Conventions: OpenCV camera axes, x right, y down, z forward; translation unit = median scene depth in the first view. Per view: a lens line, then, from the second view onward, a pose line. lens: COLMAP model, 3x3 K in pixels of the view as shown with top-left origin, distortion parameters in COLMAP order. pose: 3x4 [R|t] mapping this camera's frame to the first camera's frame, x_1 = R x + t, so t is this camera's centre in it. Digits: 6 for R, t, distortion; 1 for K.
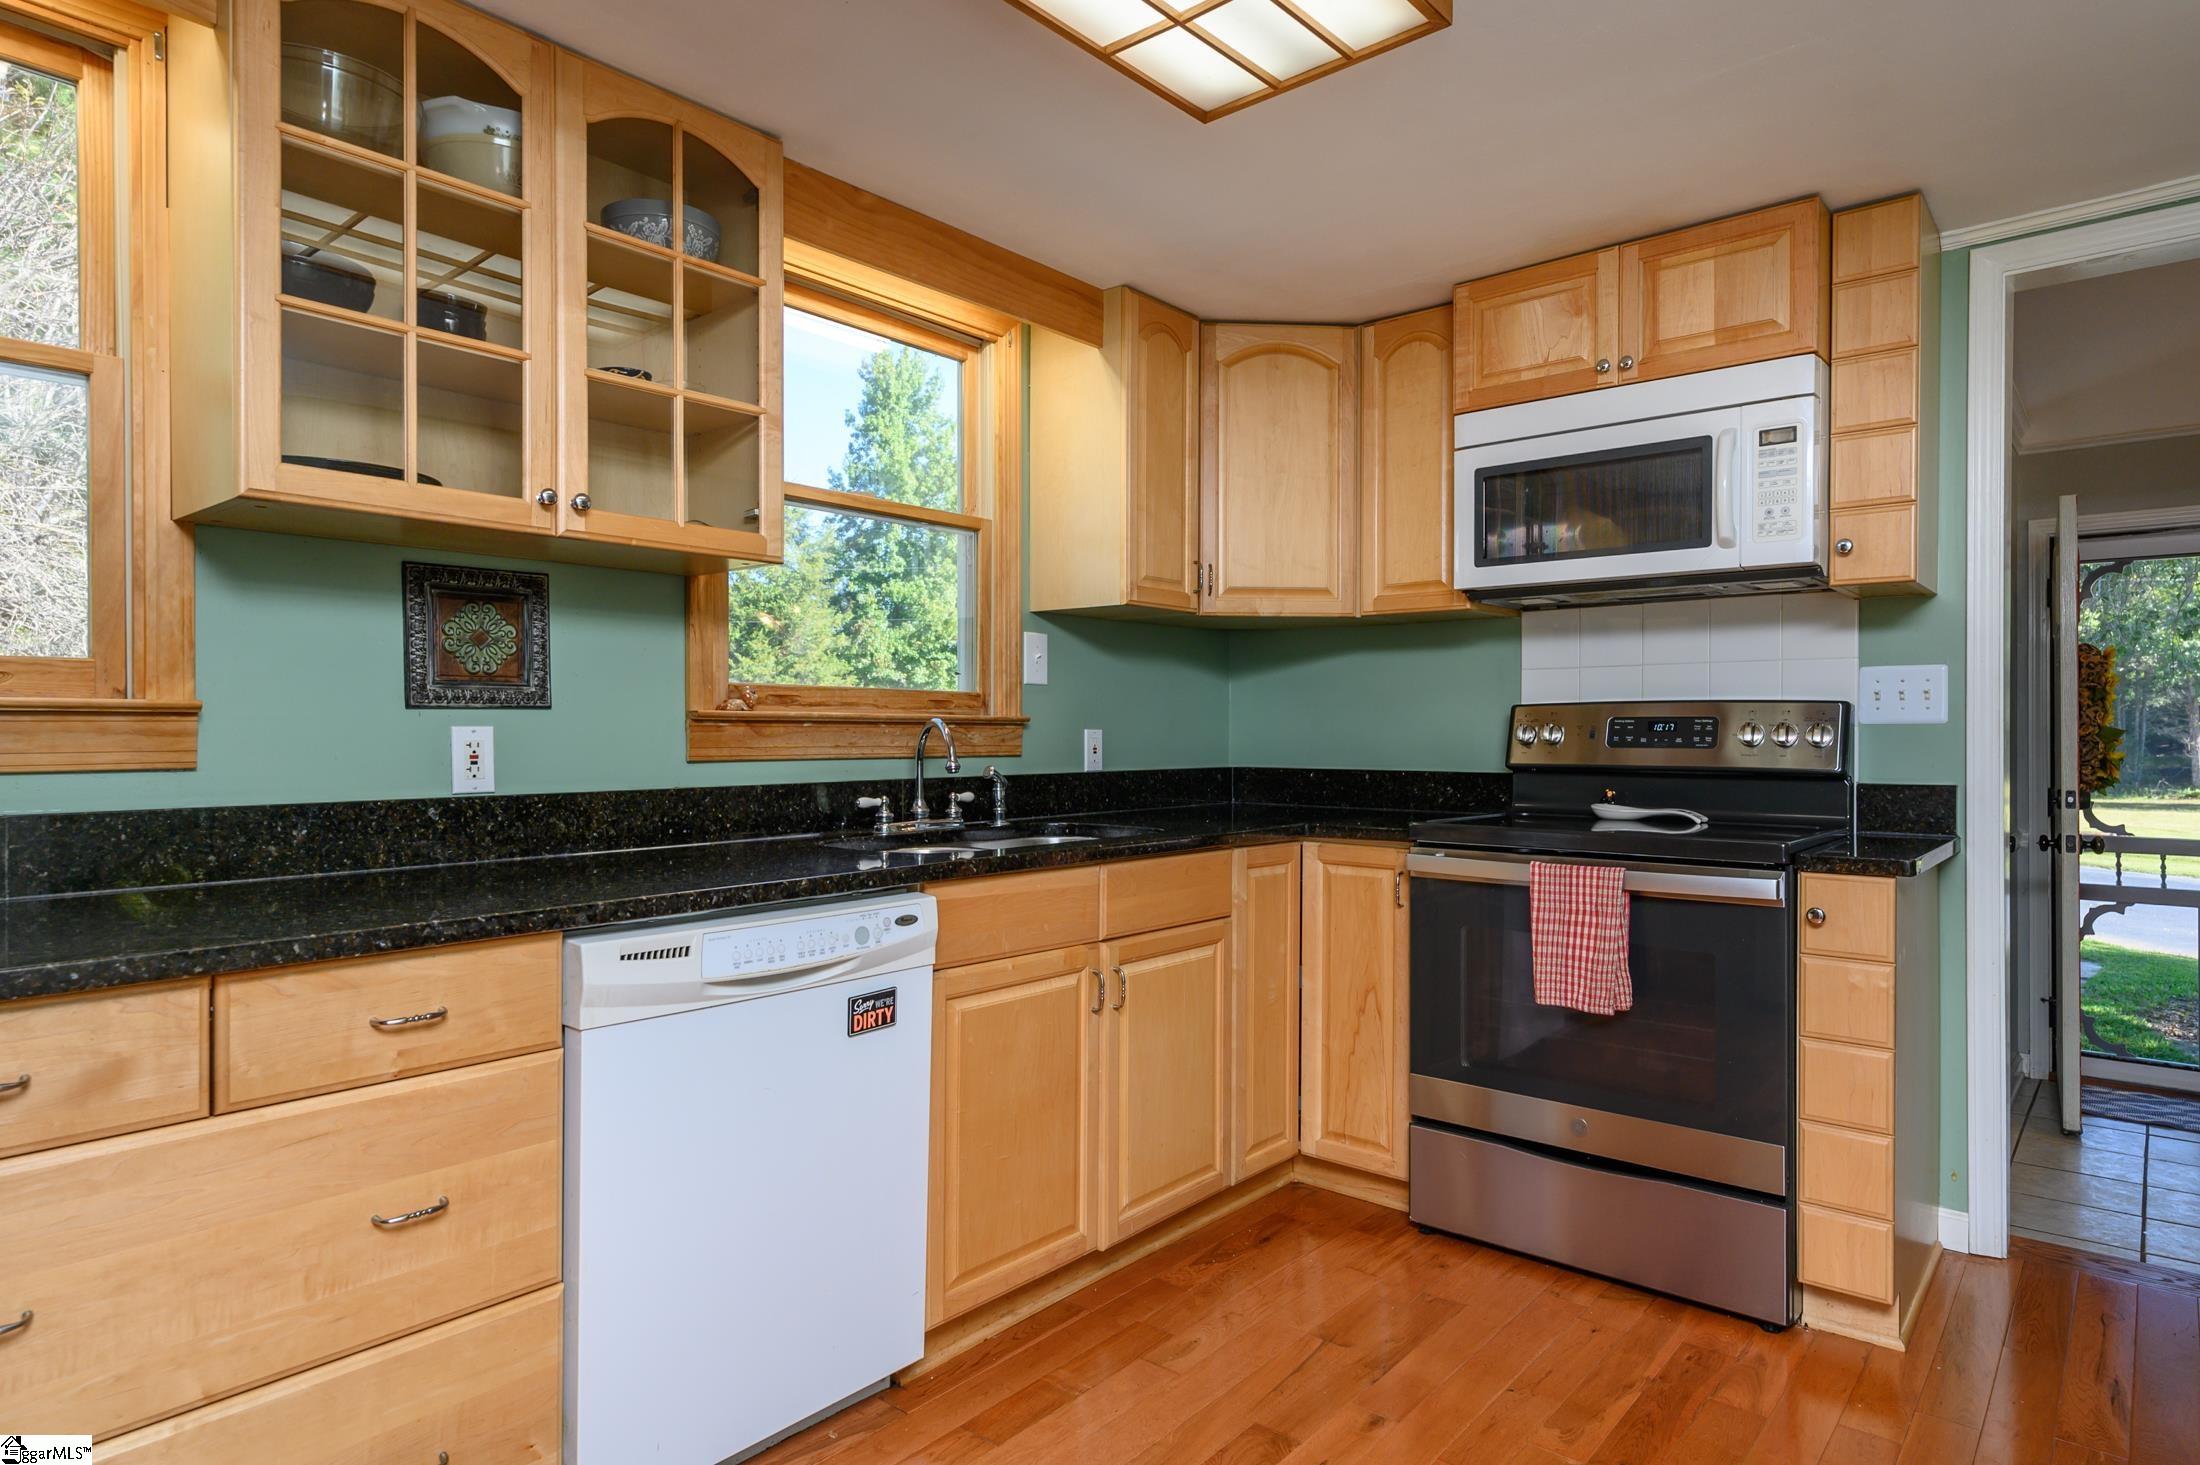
lens RADIAL K [[1260.2, 0, 1091.2], [0, 1260.2, 734.5], [0, 0, 1]] dist [-0.008697, -0.000379]
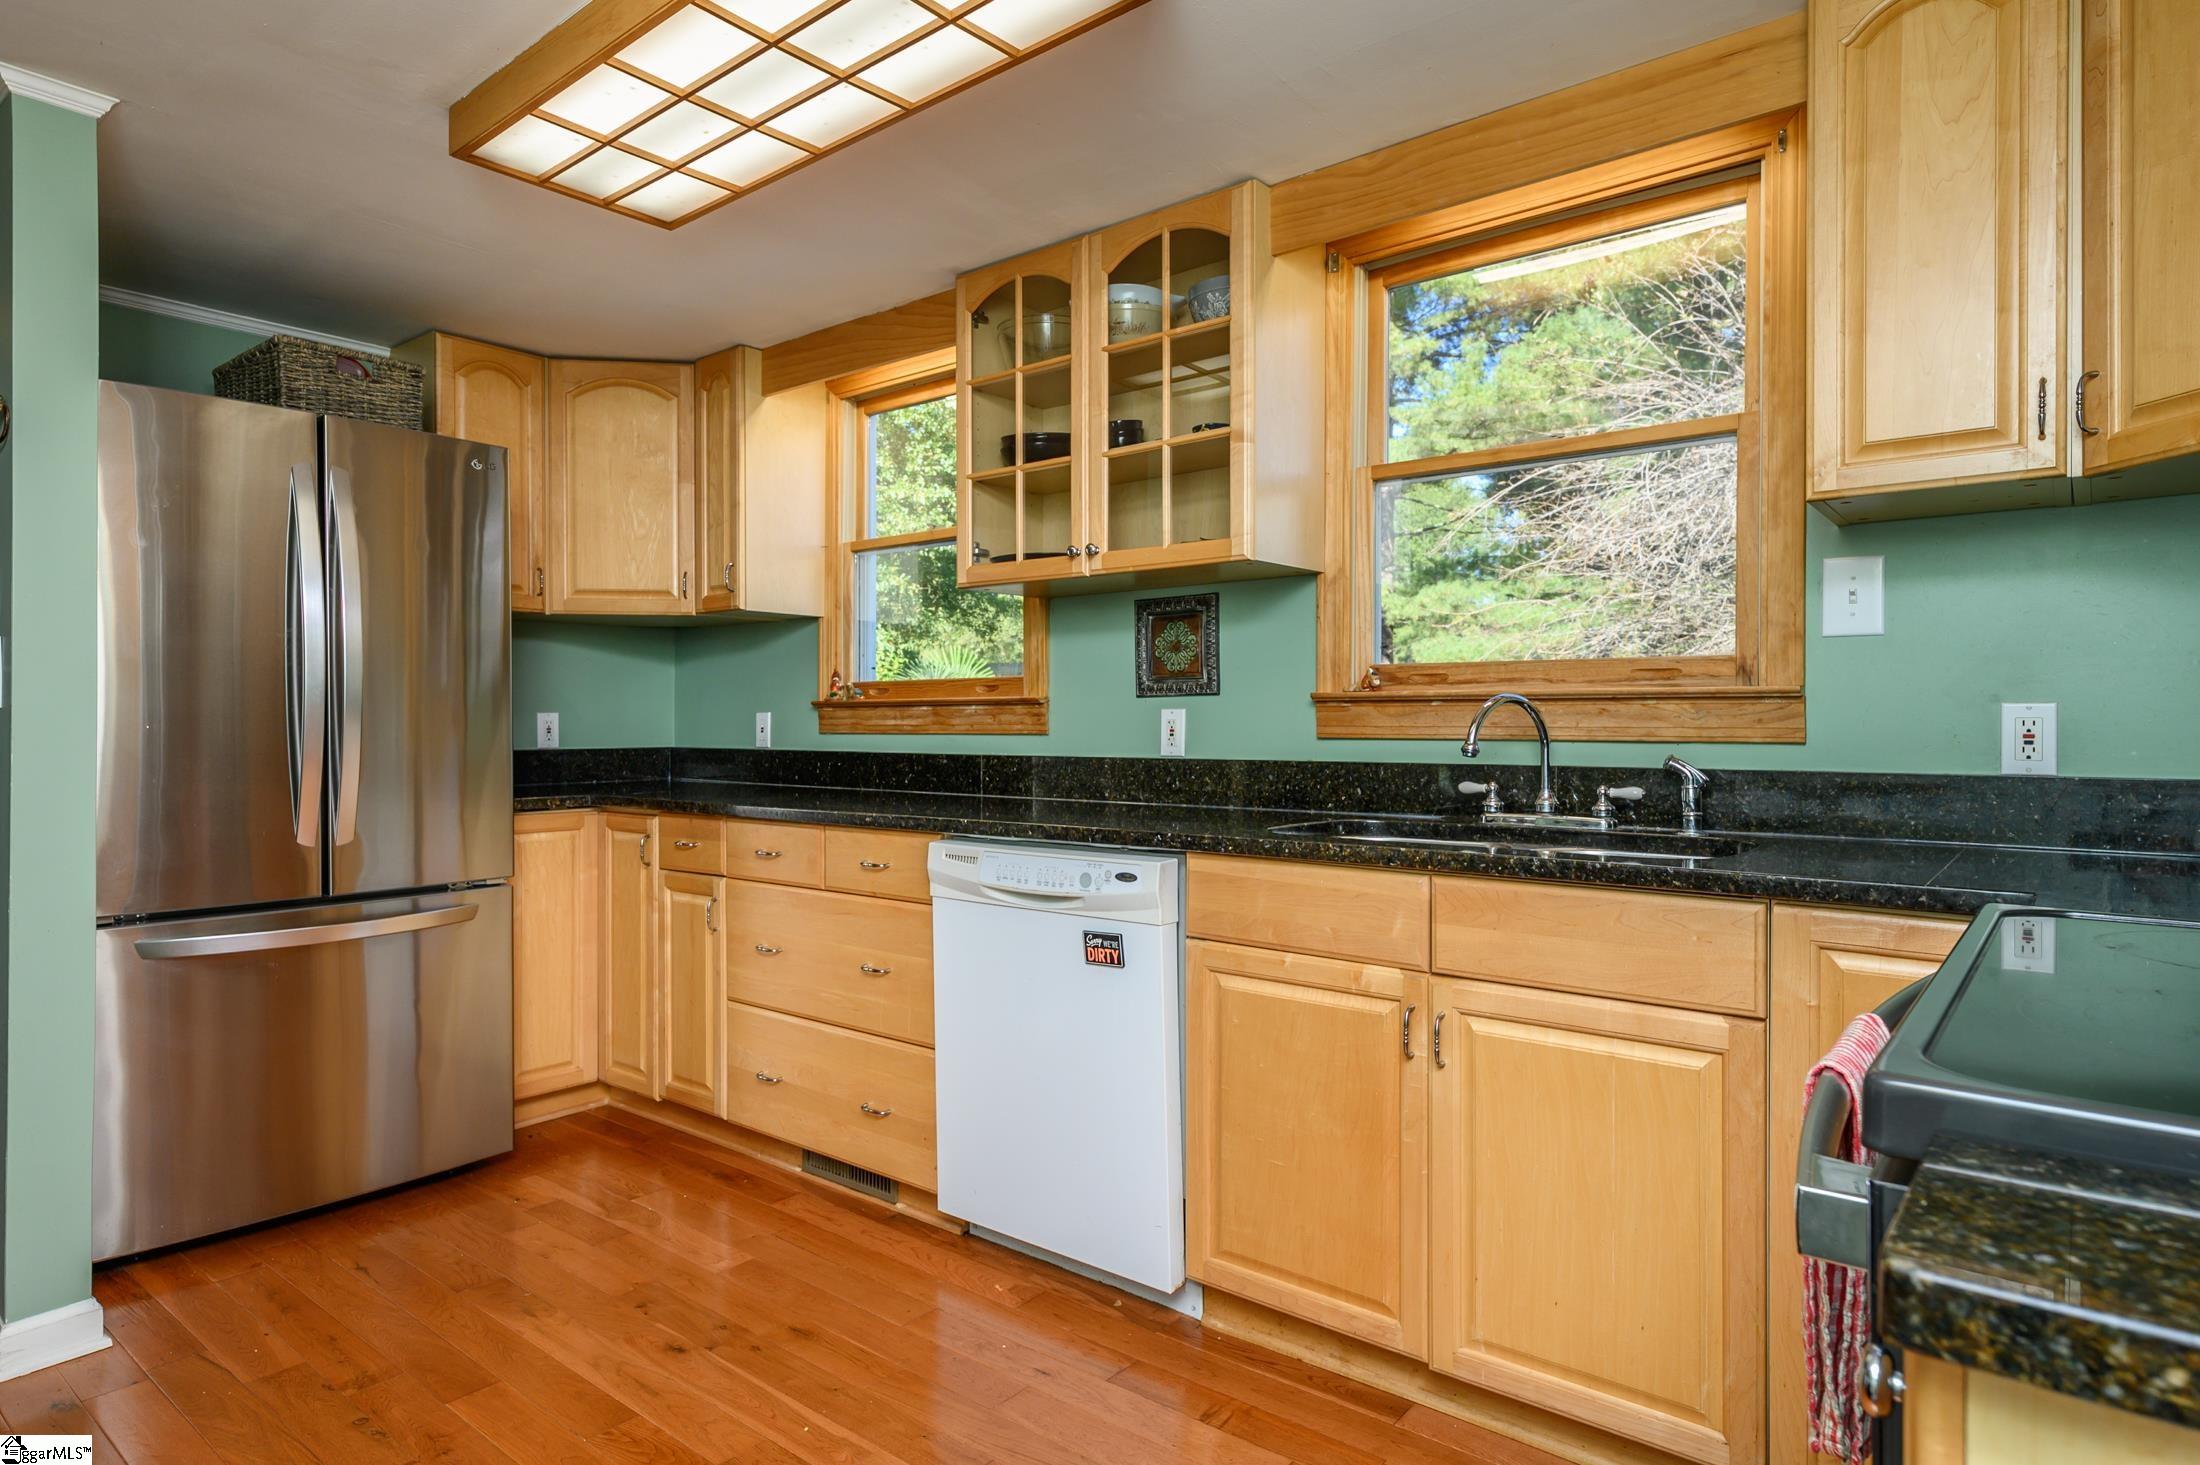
lens RADIAL K [[1229.8, 0, 1093.3], [0, 1229.8, 723.4], [0, 0, 1]] dist [0.018229, -0.000572]
pose [[0.015193, 0.001865, -0.999883, 0.868868], [-0.000463, 0.999998, 0.001858, 0.007128], [0.999884, 0.000435, 0.015194, 0.870111]]
